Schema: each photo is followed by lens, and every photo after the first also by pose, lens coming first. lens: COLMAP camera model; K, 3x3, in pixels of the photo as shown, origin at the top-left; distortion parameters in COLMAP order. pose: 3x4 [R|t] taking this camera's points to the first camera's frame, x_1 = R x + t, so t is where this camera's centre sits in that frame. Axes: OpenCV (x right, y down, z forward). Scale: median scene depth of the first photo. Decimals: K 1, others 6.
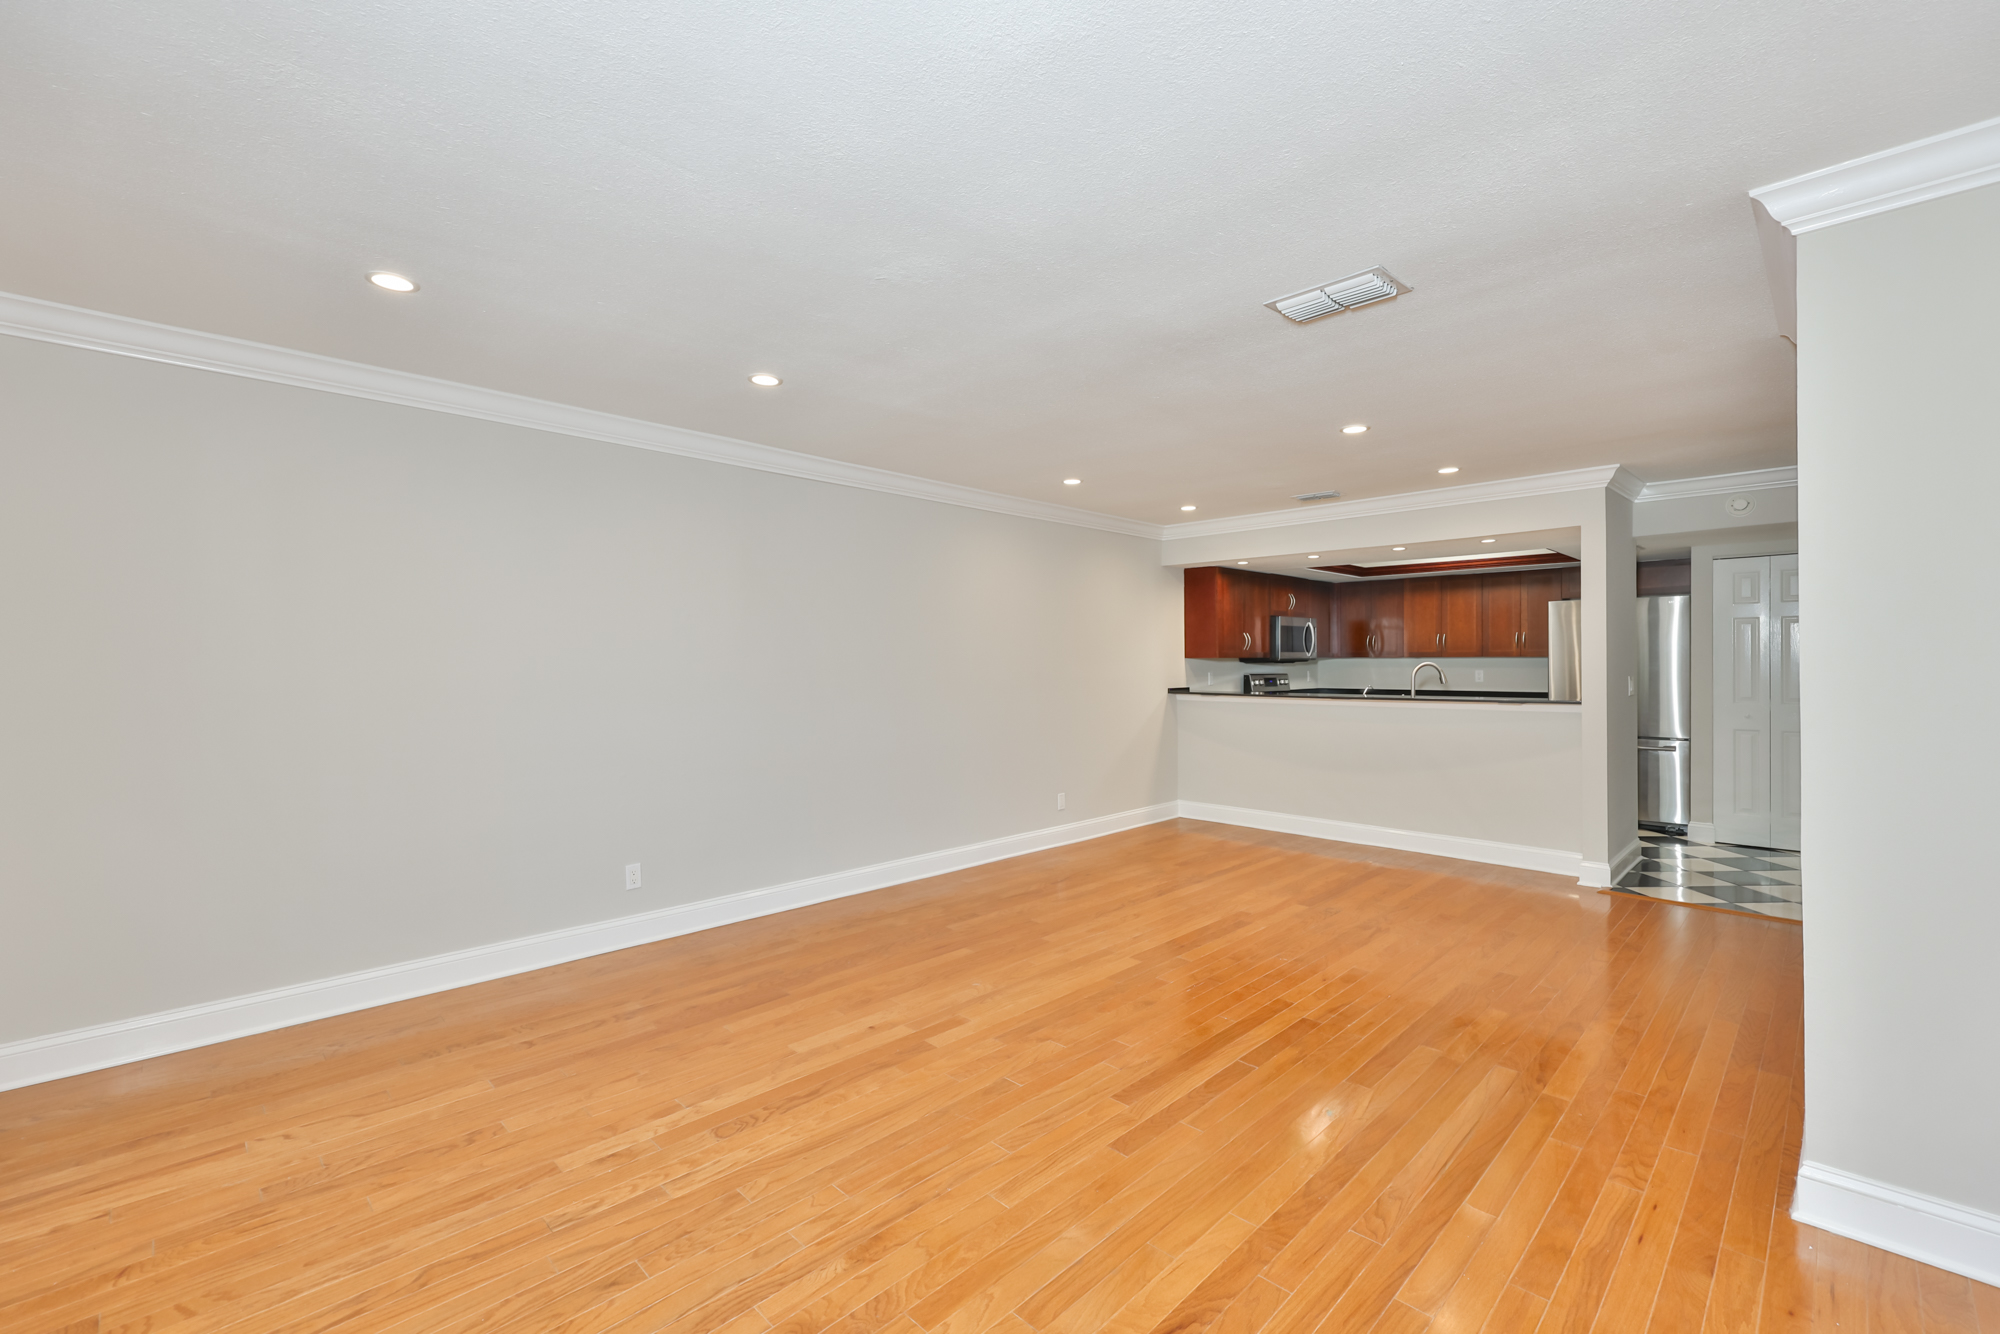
lens RADIAL K [[839.7, 0, 1002.2], [0, 839.7, 662.5], [0, 0, 1]] dist [-0.002277, 0.000287]
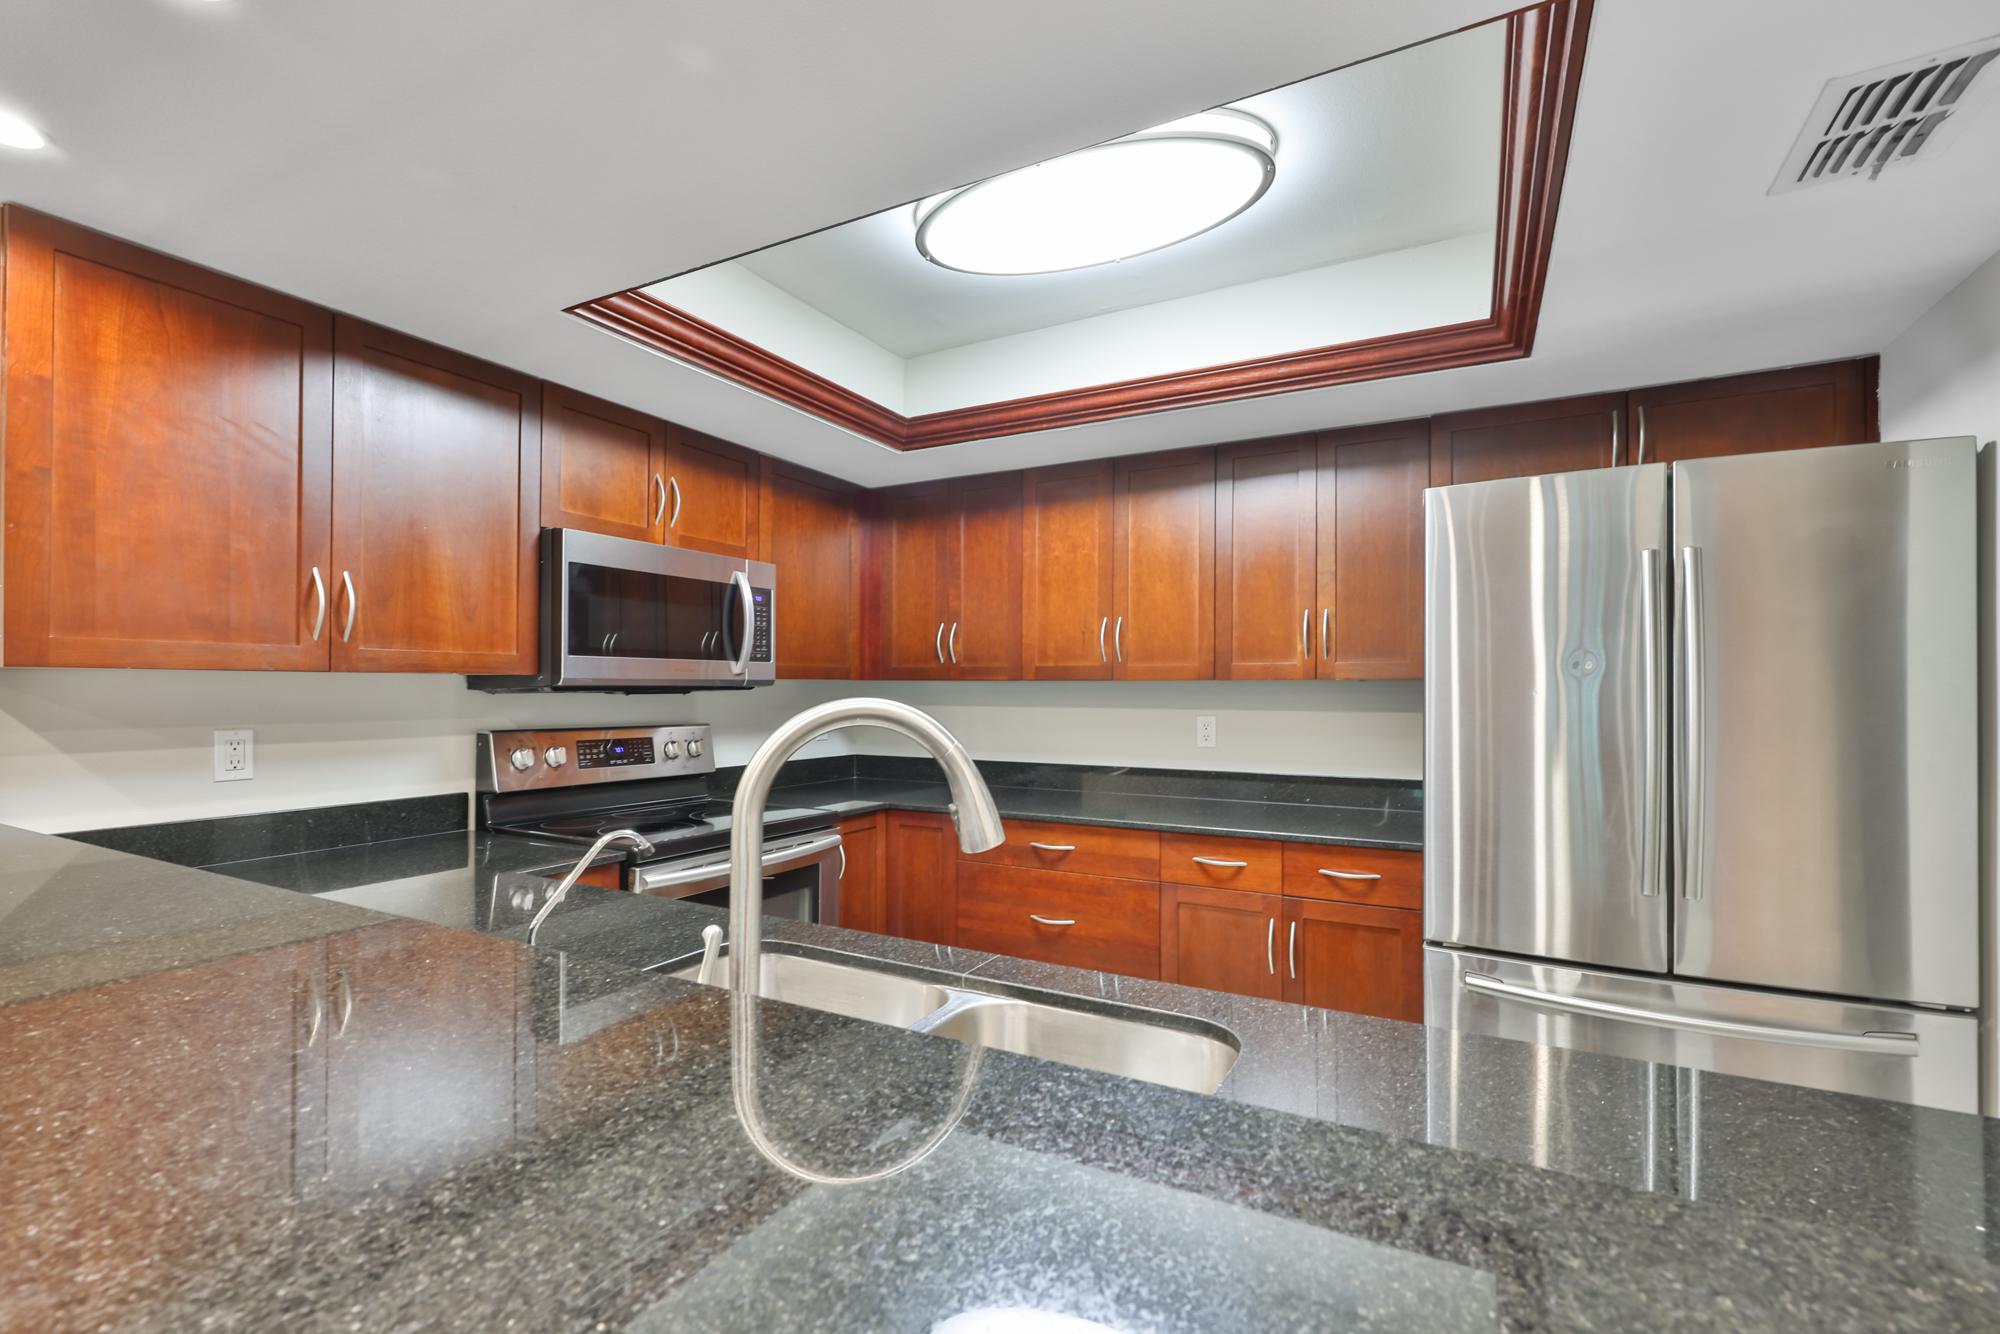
lens RADIAL K [[846.4, 0, 1003.5], [0, 846.4, 678.4], [0, 0, 1]] dist [-0.002701, -0.000279]
pose [[0.954938, 0.007834, 0.296703, 0.614485], [-0.005187, 0.999939, -0.009709, -0.003456], [-0.296761, 0.007733, 0.954920, 1.092655]]
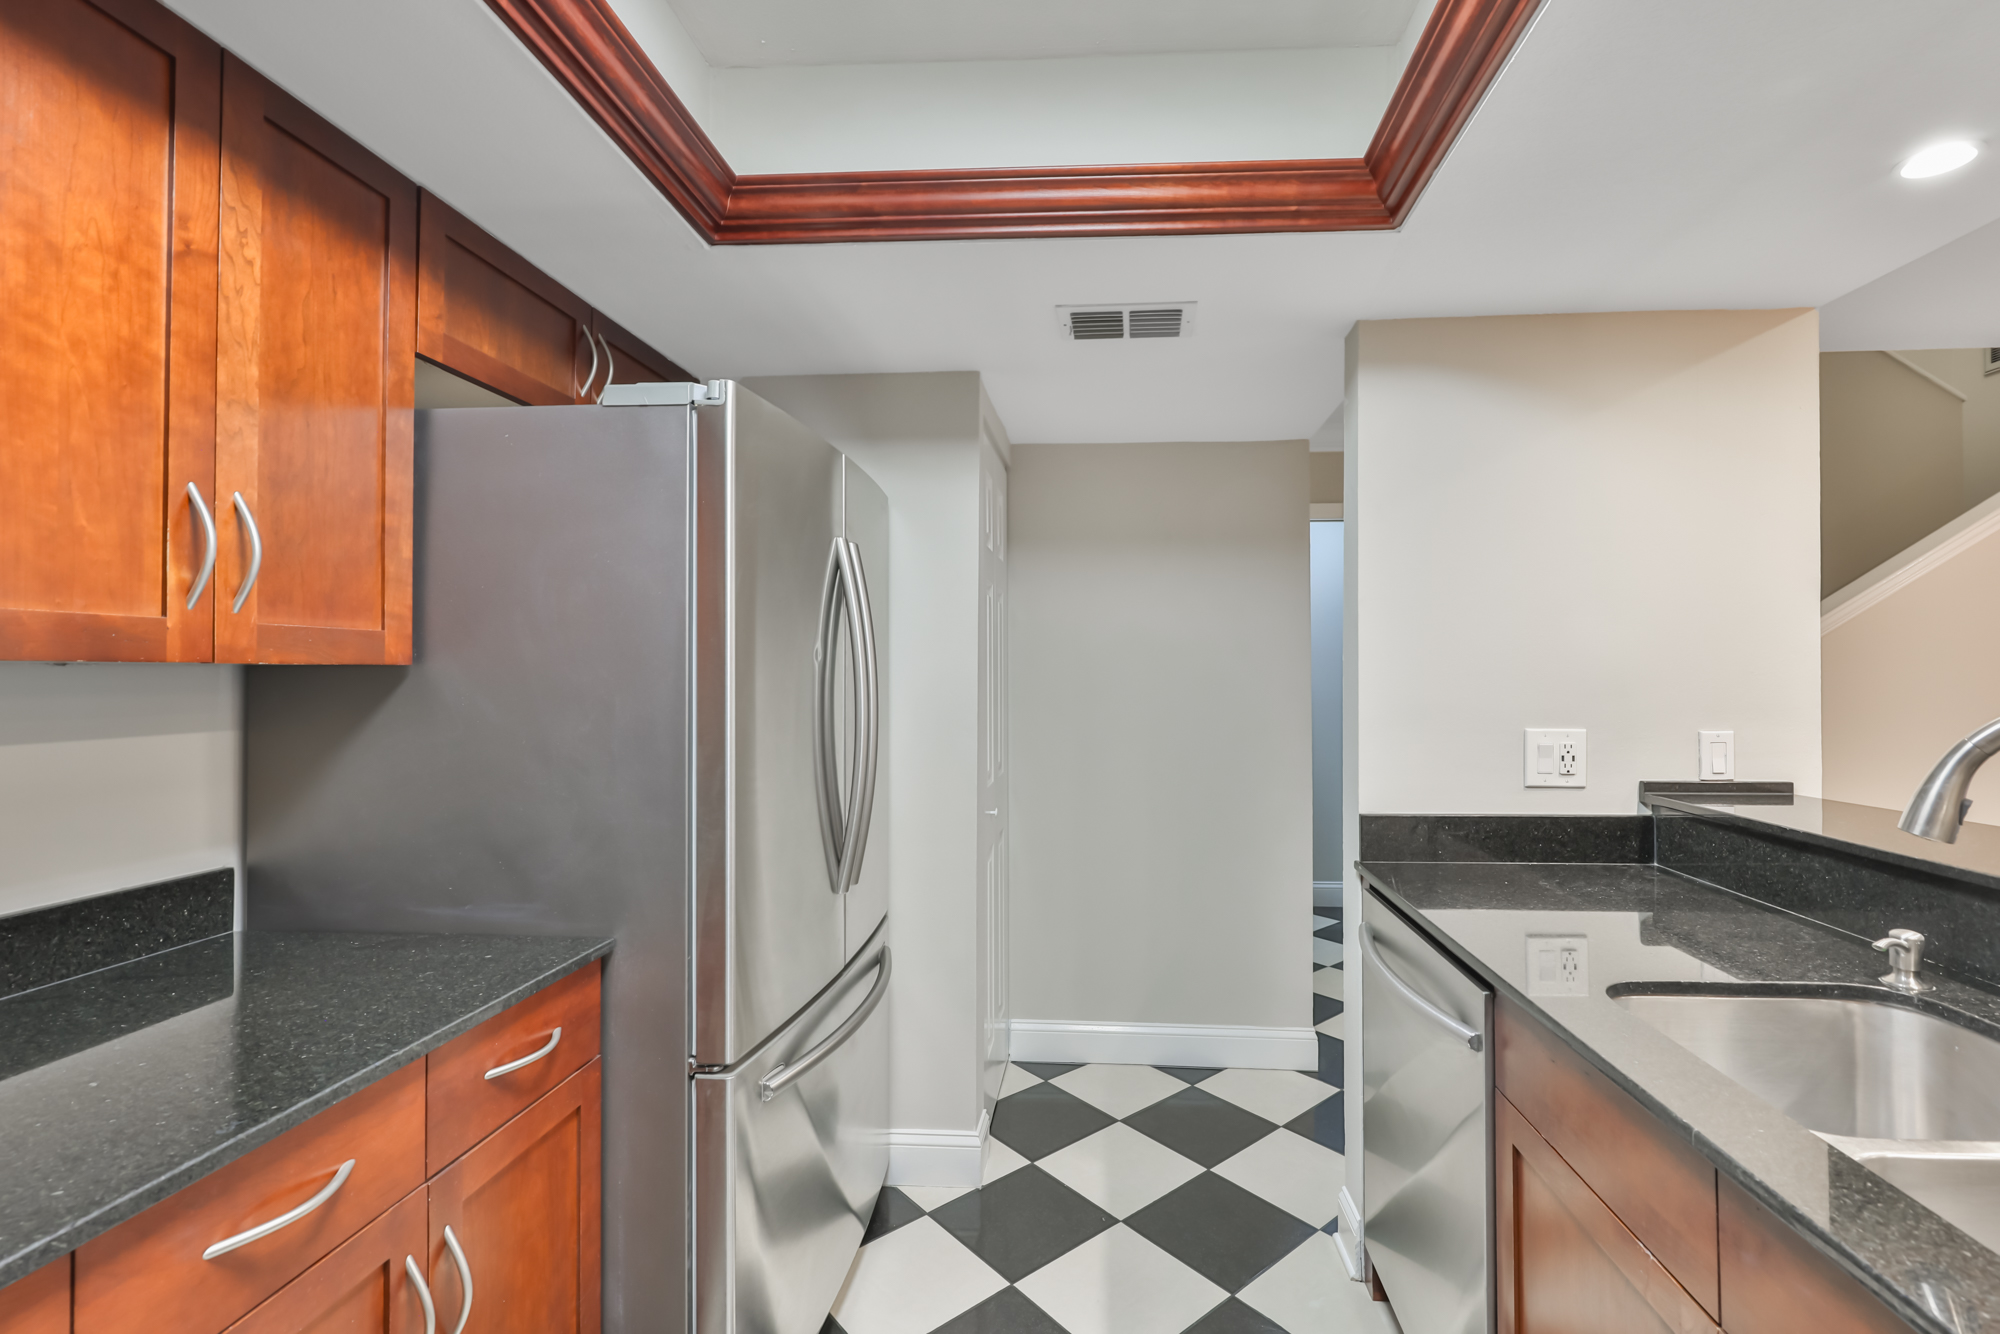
lens RADIAL K [[864.9, 0, 1035.9], [0, 864.9, 658.6], [0, 0, 1]] dist [-0.001603, 0.000153]
pose [[-0.651547, 0.018278, 0.758388, 0.660141], [-0.000230, 0.999705, -0.024291, -0.004765], [-0.758608, -0.016002, -0.651351, 1.546340]]
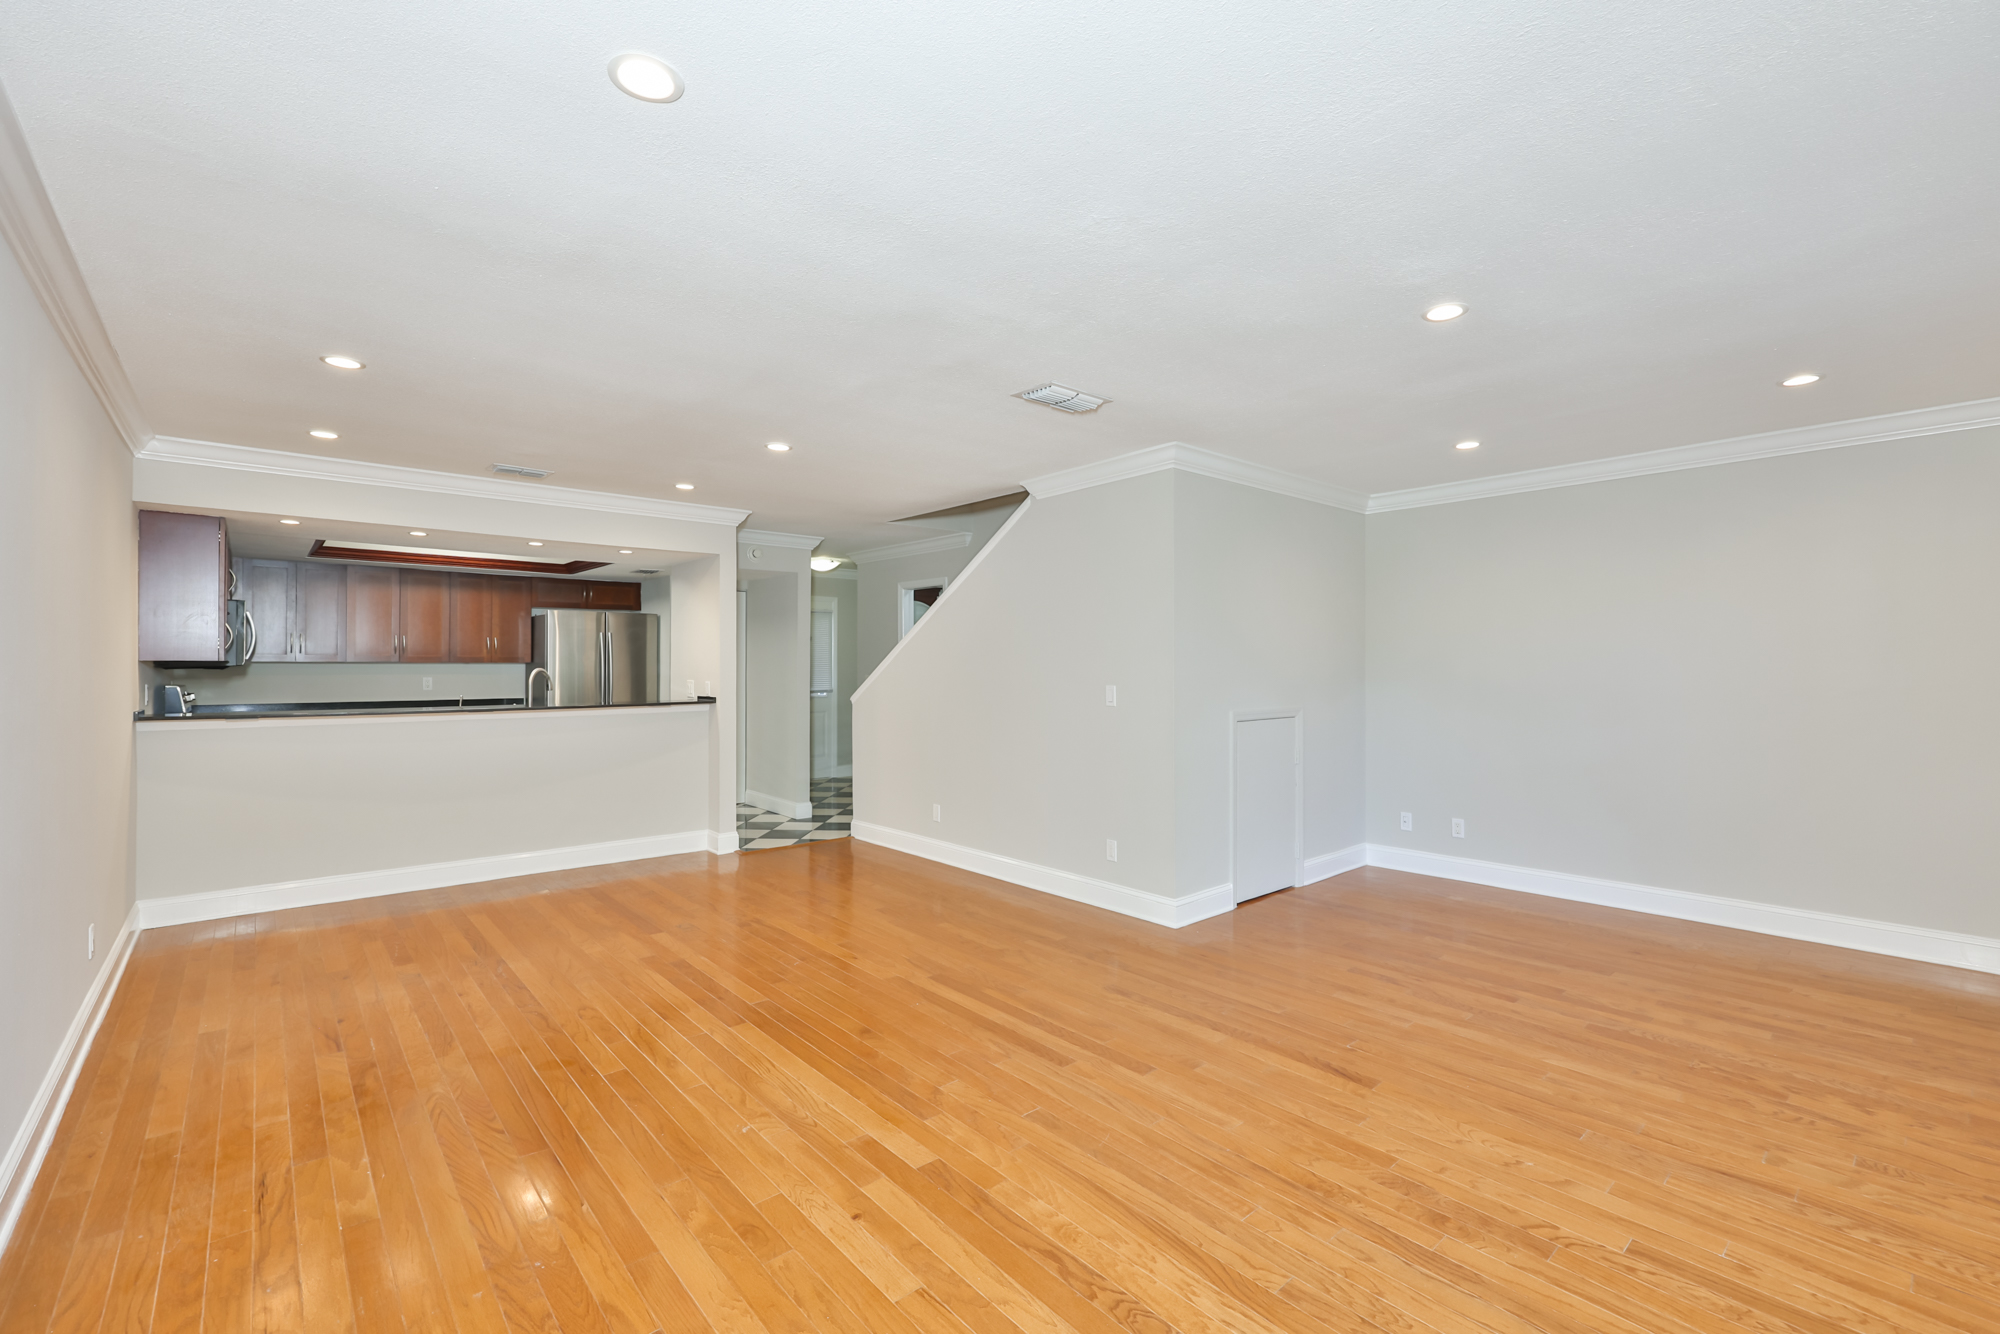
lens RADIAL K [[860.5, 0, 1000.0], [0, 860.5, 667.0], [0, 0, 1]] dist [0.003755, 0.000466]
pose [[0.067832, 0.003648, 0.997690, -0.526129], [-0.000459, 0.999993, -0.003625, 0.002131], [-0.997697, -0.000212, 0.067833, 0.533732]]
